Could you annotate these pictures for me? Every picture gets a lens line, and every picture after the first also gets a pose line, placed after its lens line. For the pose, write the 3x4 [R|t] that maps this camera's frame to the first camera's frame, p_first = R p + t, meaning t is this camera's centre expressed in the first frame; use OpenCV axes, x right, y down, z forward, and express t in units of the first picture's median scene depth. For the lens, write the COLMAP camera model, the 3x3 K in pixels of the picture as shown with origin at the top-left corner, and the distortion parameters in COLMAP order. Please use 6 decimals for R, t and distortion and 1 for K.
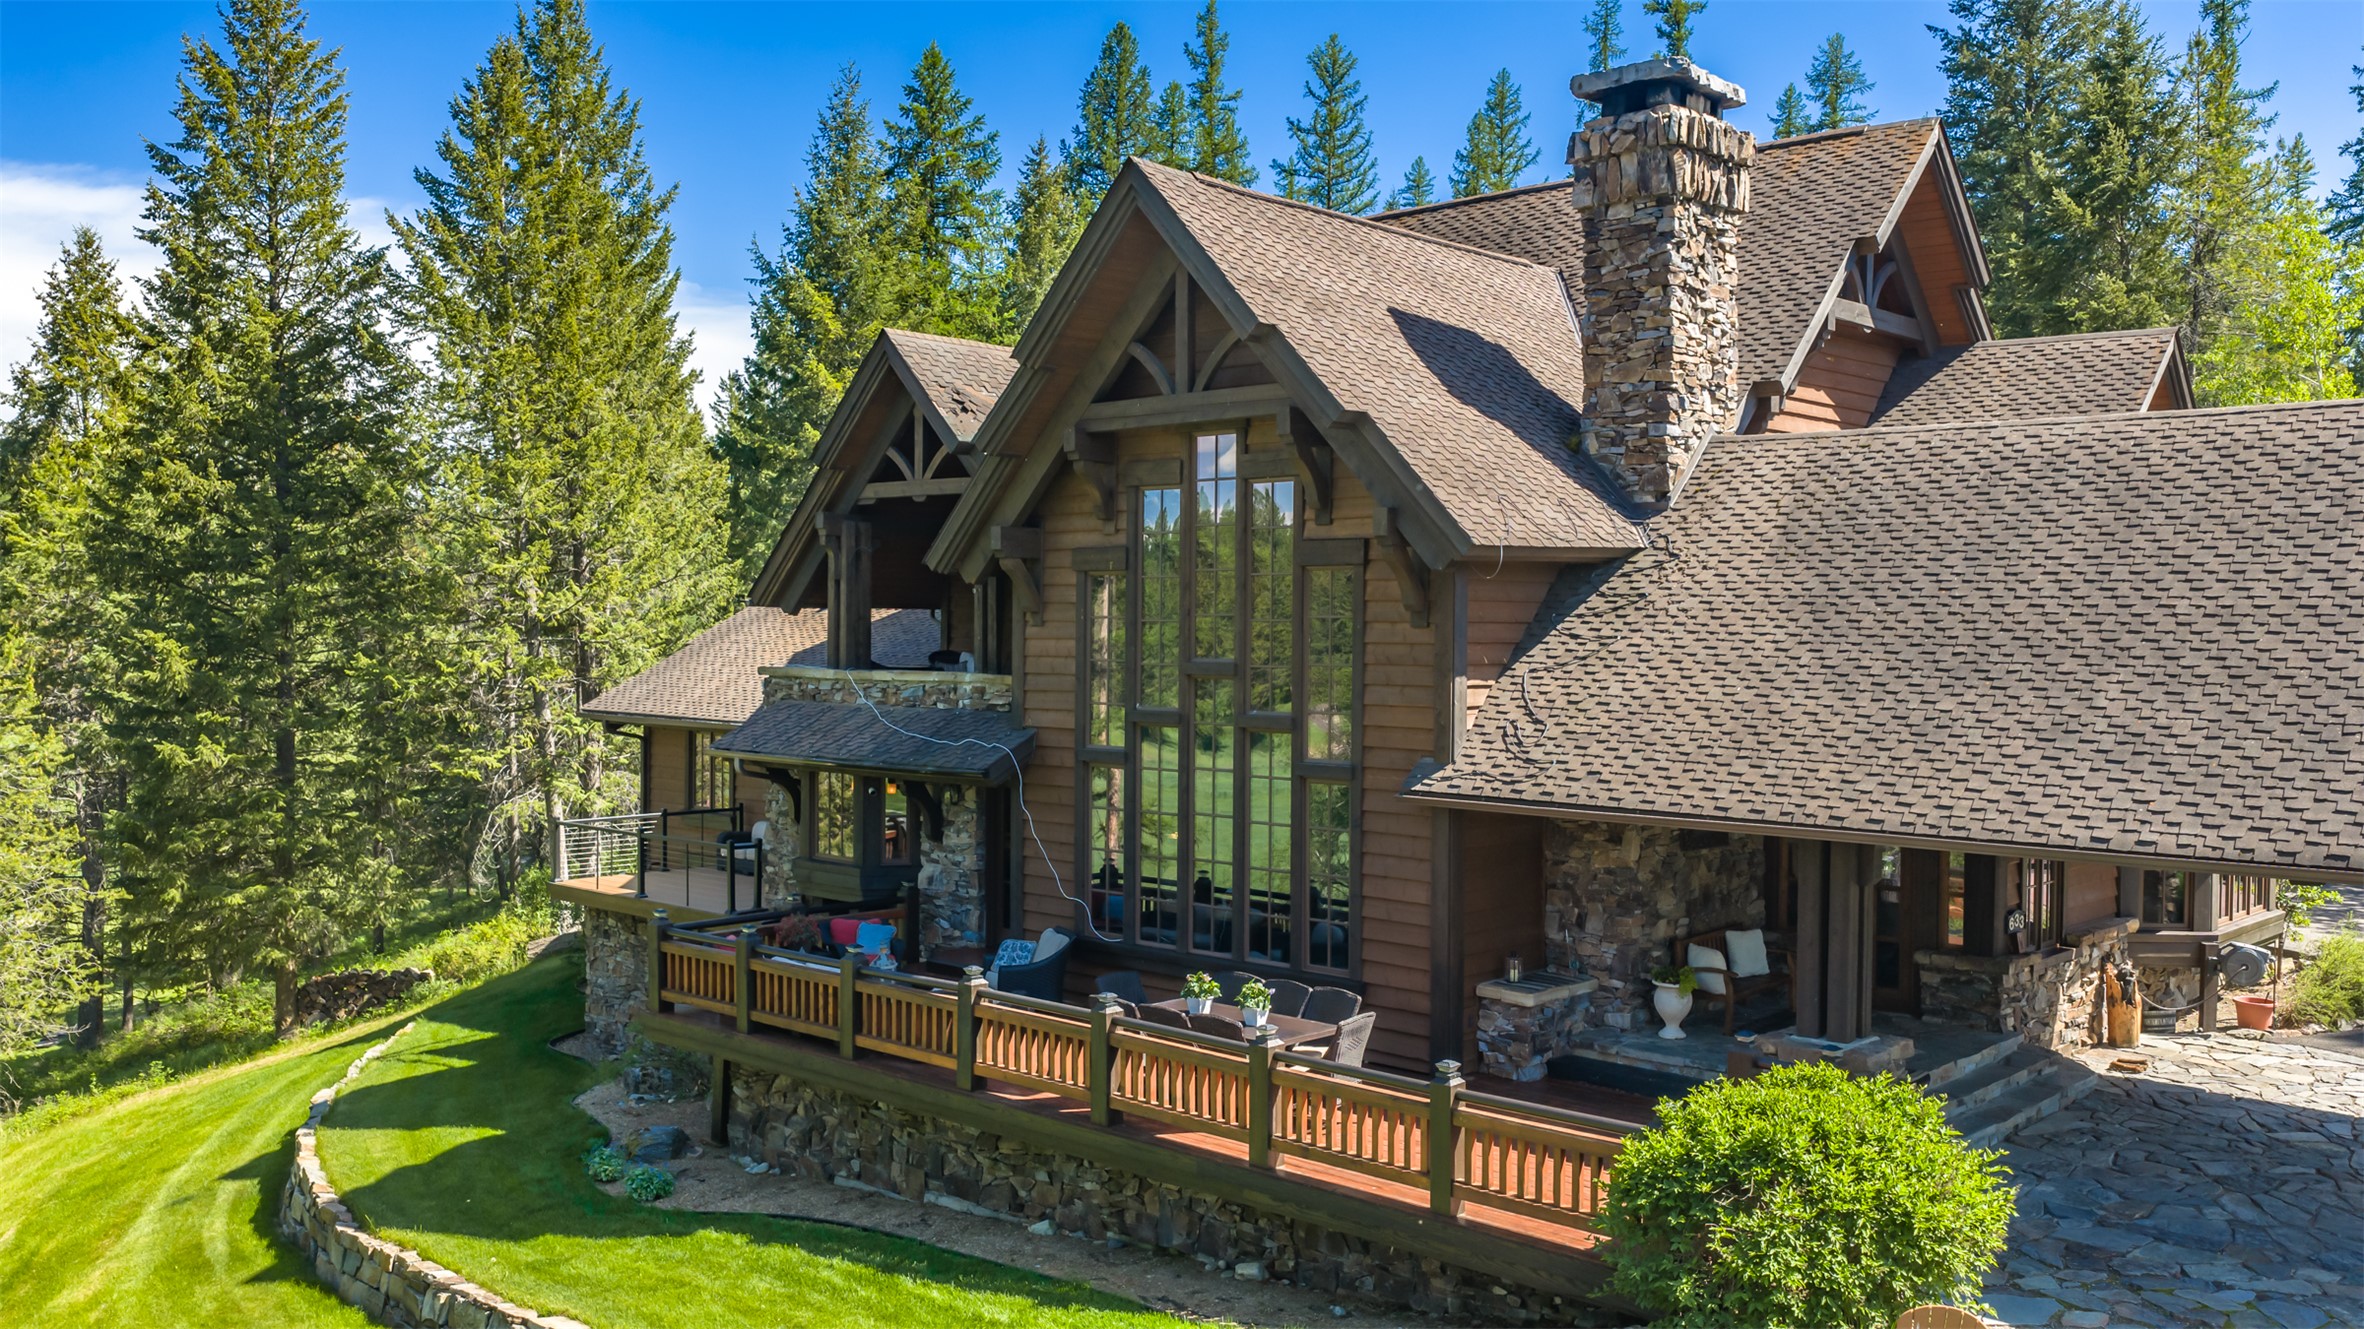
lens RADIAL K [[1969.0, 0, 1186.9], [0, 1969.0, 672.7], [0, 0, 1]] dist [0.033991, -0.072211]
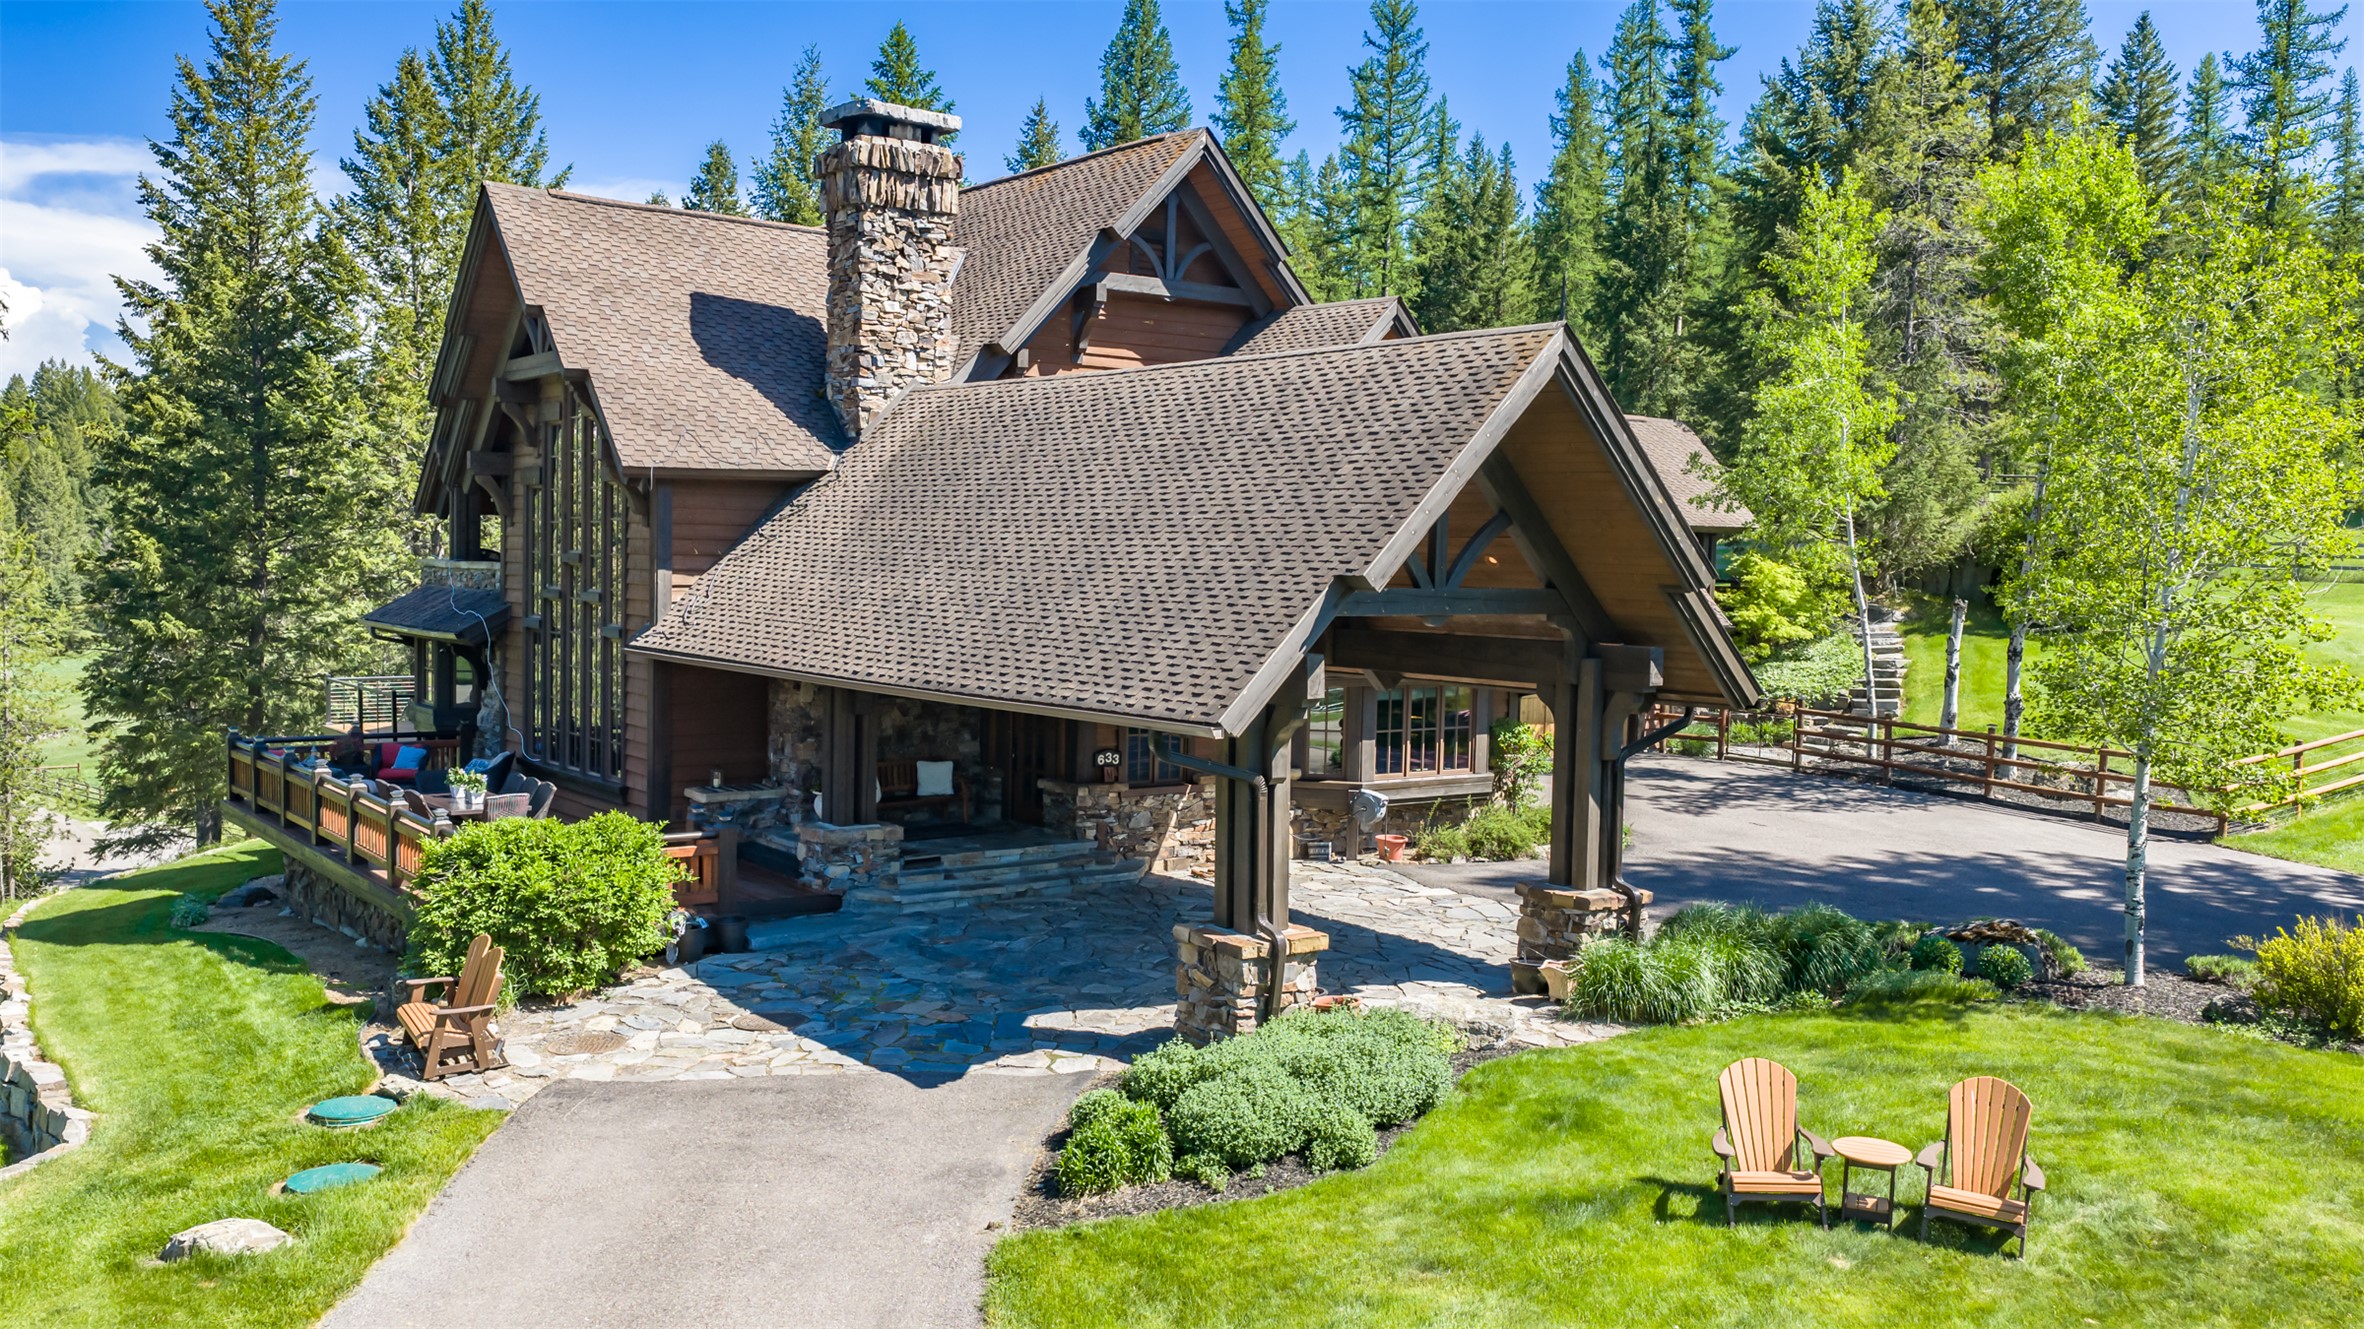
lens RADIAL K [[1969.0, 0, 1185.3], [0, 1969.0, 667.6], [0, 0, 1]] dist [0.033991, -0.072211]
pose [[0.985684, 0.025128, -0.166718, 0.678166], [-0.019623, 0.999209, 0.034588, 0.018805], [0.167455, -0.030822, 0.985398, -0.276266]]
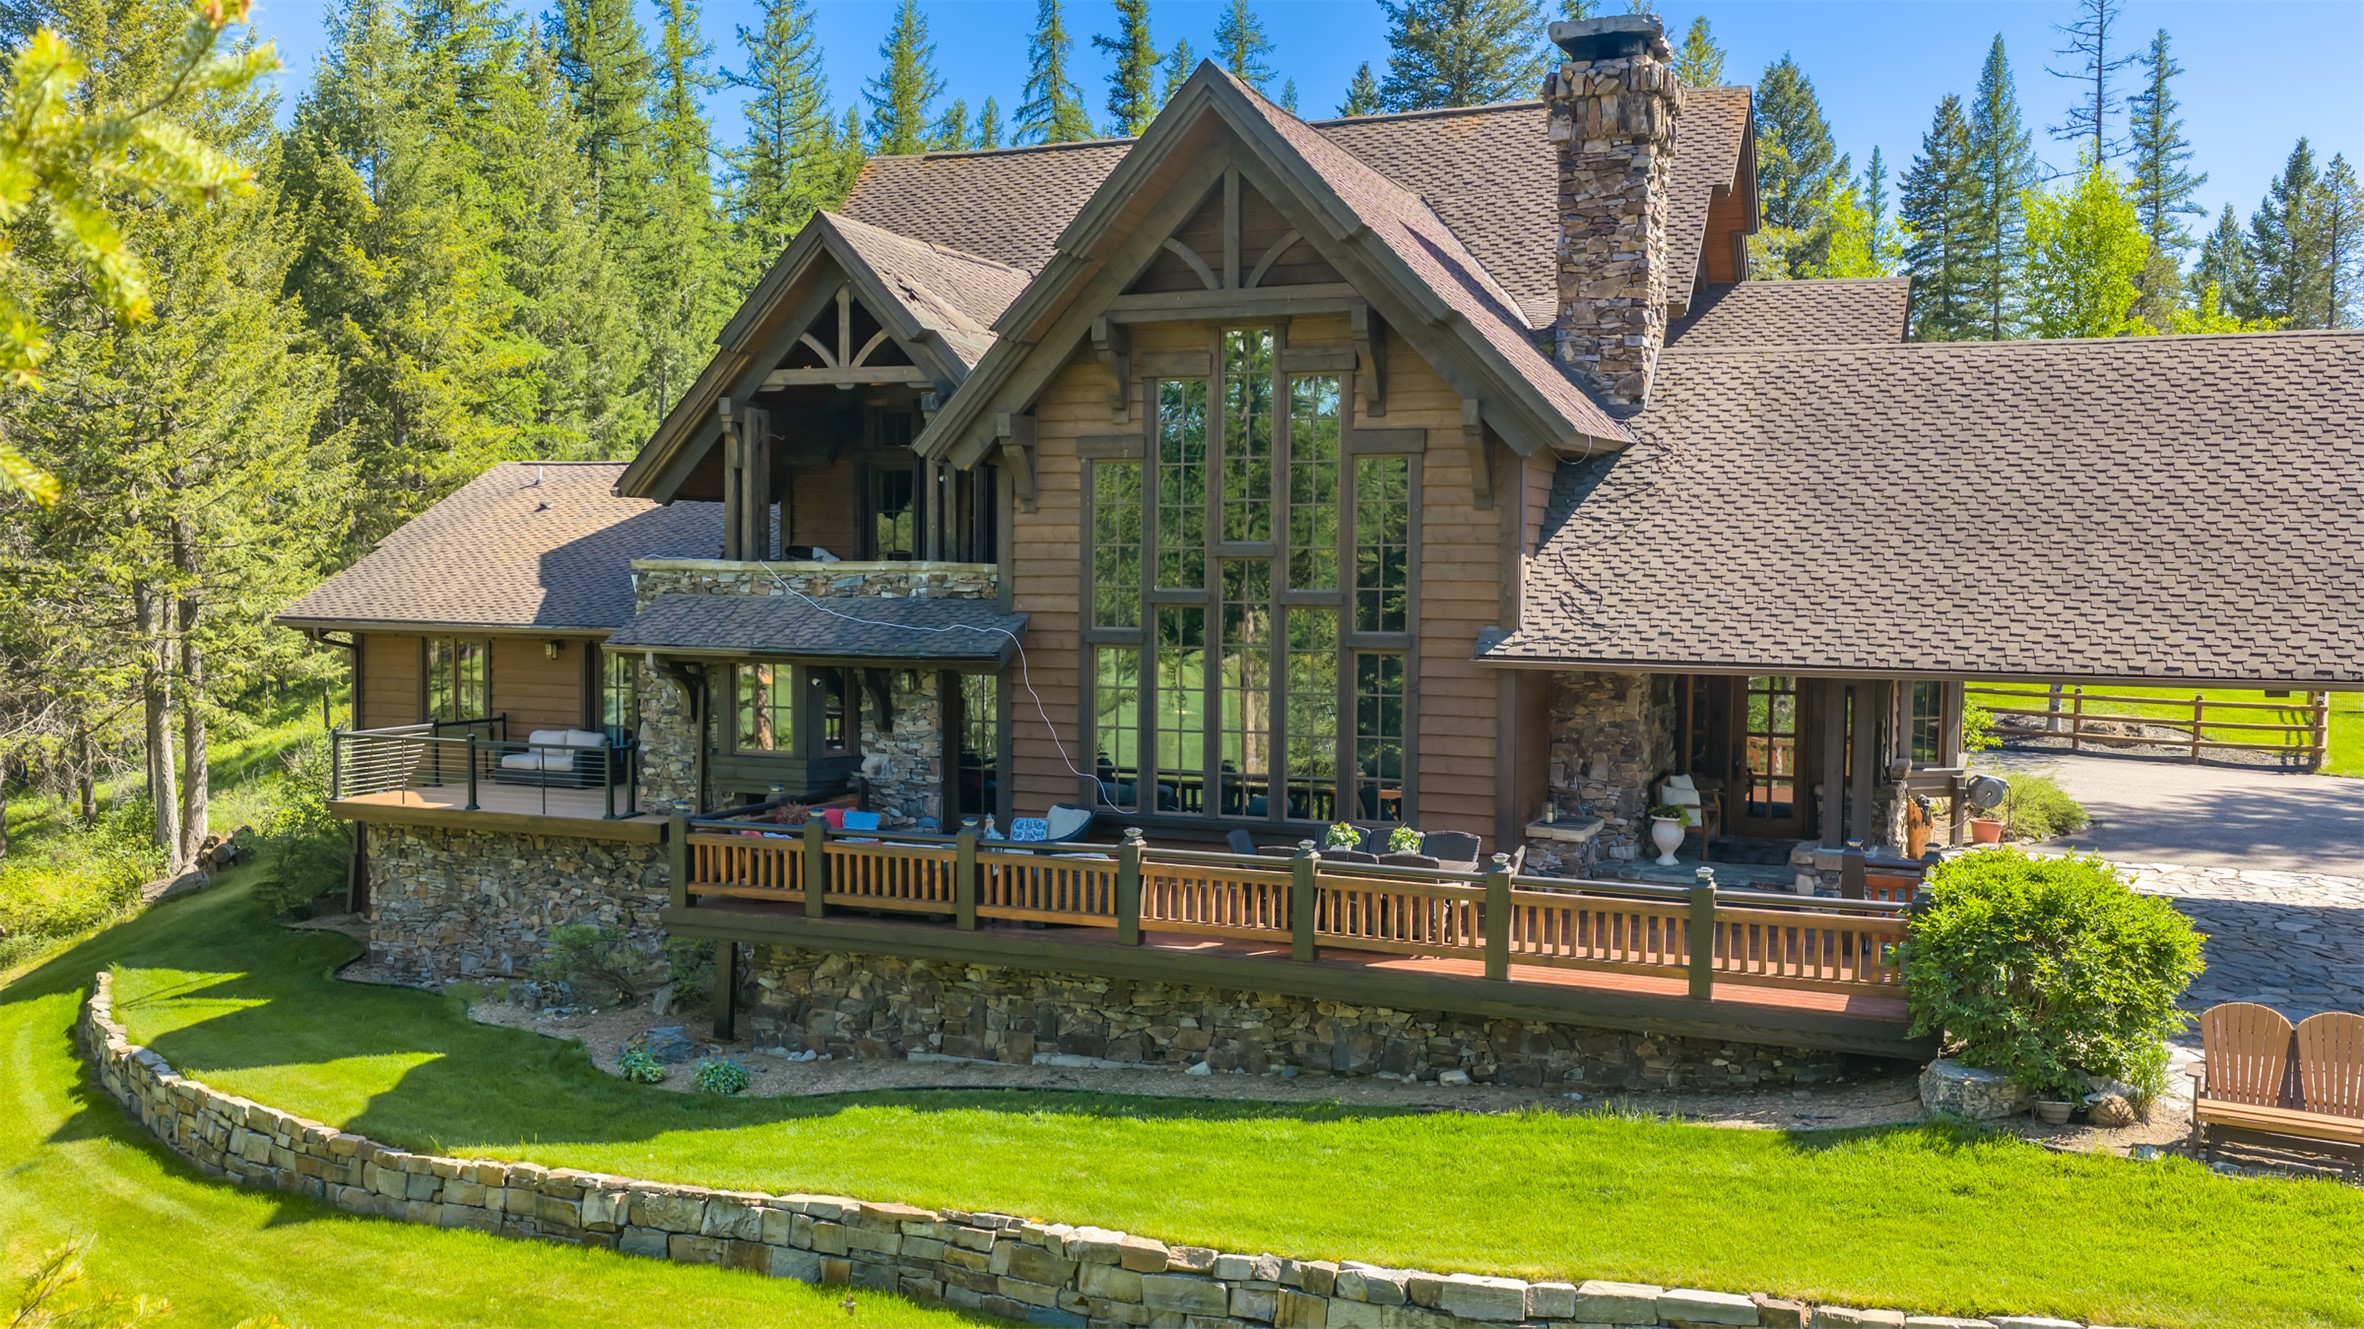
lens RADIAL K [[1969.0, 0, 1192.6], [0, 1969.0, 671.1], [0, 0, 1]] dist [0.033991, -0.072211]
pose [[0.935071, -0.018594, 0.353972, -0.406815], [0.007286, 0.999420, 0.033254, 0.028388], [-0.354385, -0.028516, 0.934665, 0.012726]]
